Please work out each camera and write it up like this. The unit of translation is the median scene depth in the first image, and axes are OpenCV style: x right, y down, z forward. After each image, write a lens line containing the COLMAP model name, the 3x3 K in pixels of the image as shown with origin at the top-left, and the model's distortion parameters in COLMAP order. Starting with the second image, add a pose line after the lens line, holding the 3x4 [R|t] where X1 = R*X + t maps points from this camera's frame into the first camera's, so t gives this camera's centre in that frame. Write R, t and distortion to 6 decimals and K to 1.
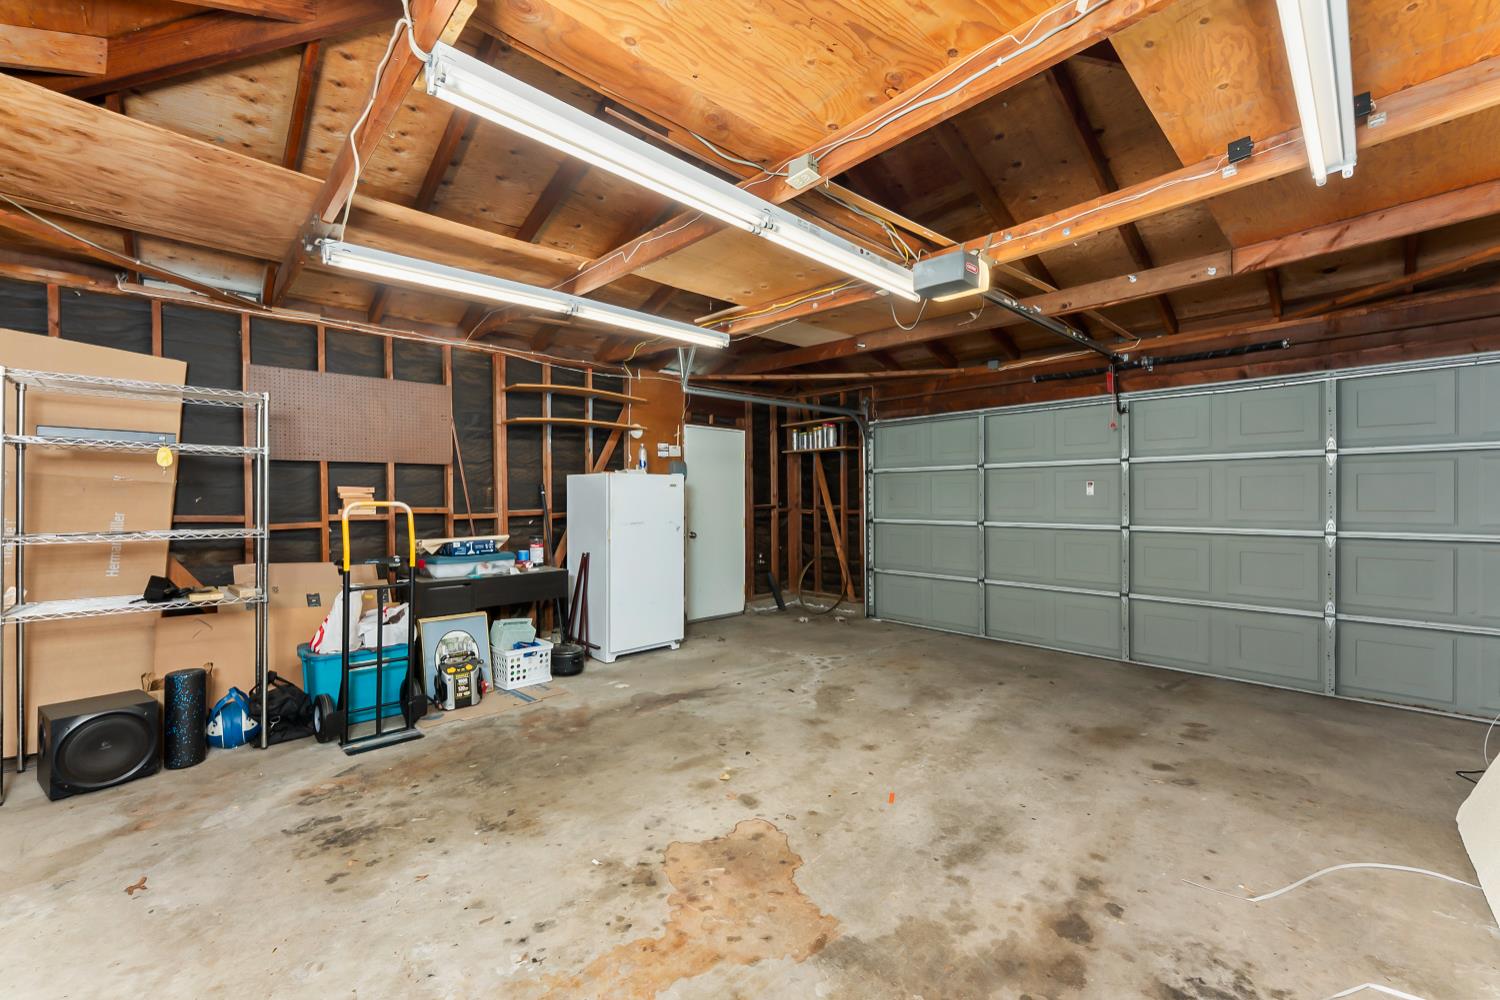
lens RADIAL K [[601.2, 0, 745.8], [0, 601.2, 505.7], [0, 0, 1]] dist [0.000004, 0.000226]
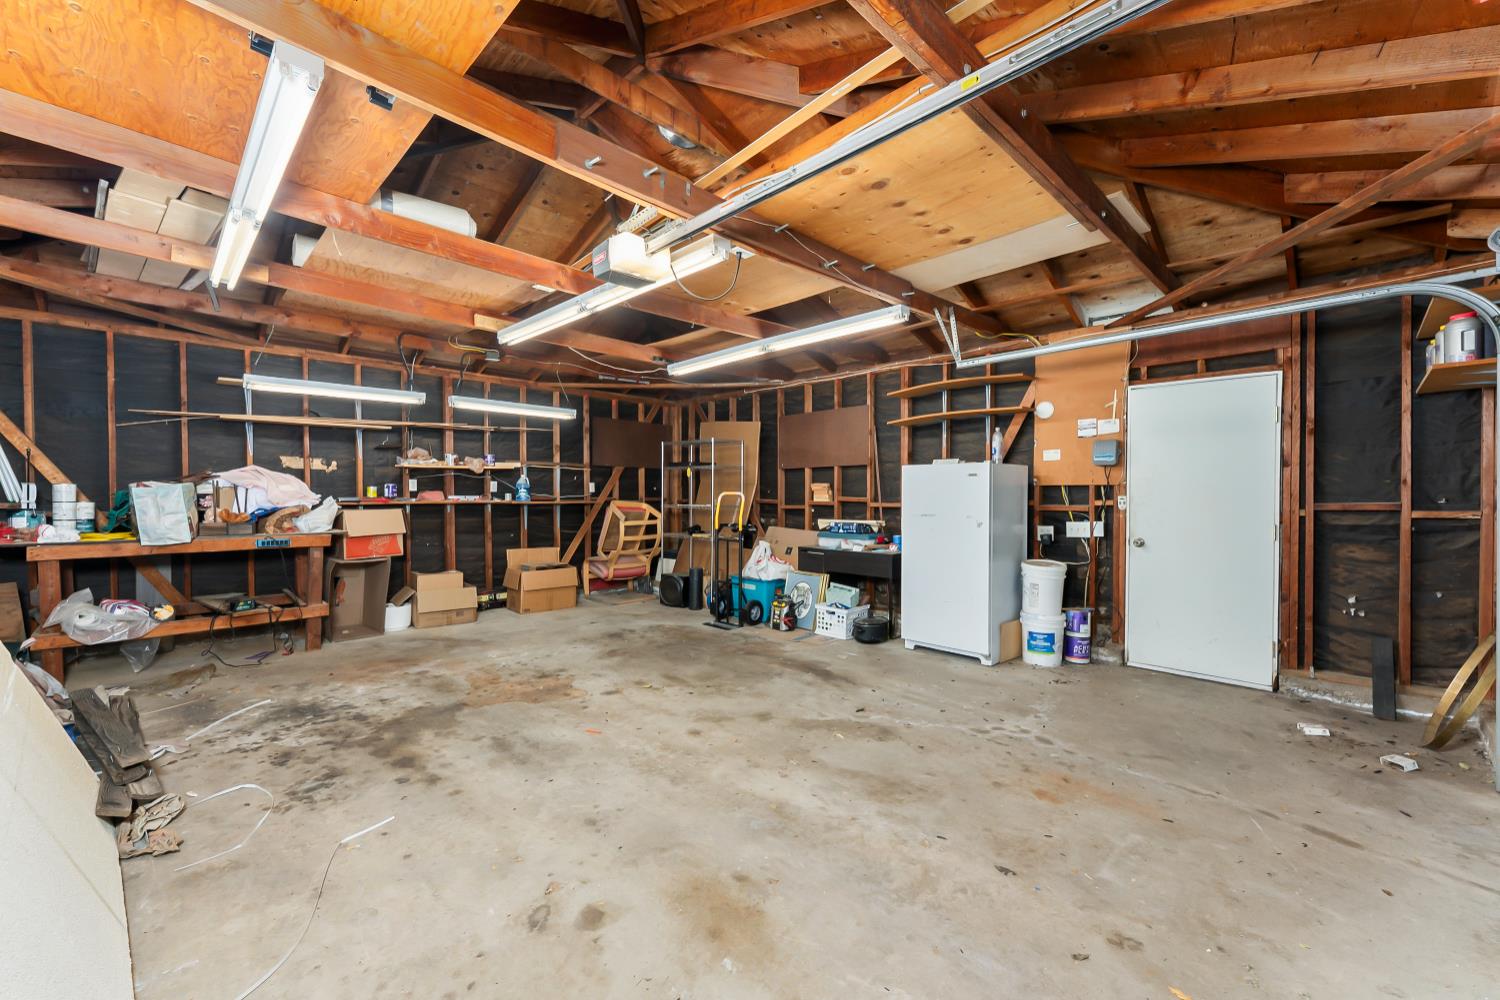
lens RADIAL K [[601.2, 0, 745.8], [0, 601.2, 505.7], [0, 0, 1]] dist [0.000004, 0.000226]
pose [[0.022061, 0.019169, -0.999573, 1.085440], [-0.015303, 0.999706, 0.018834, 0.000323], [0.999640, 0.014881, 0.022348, 0.948768]]
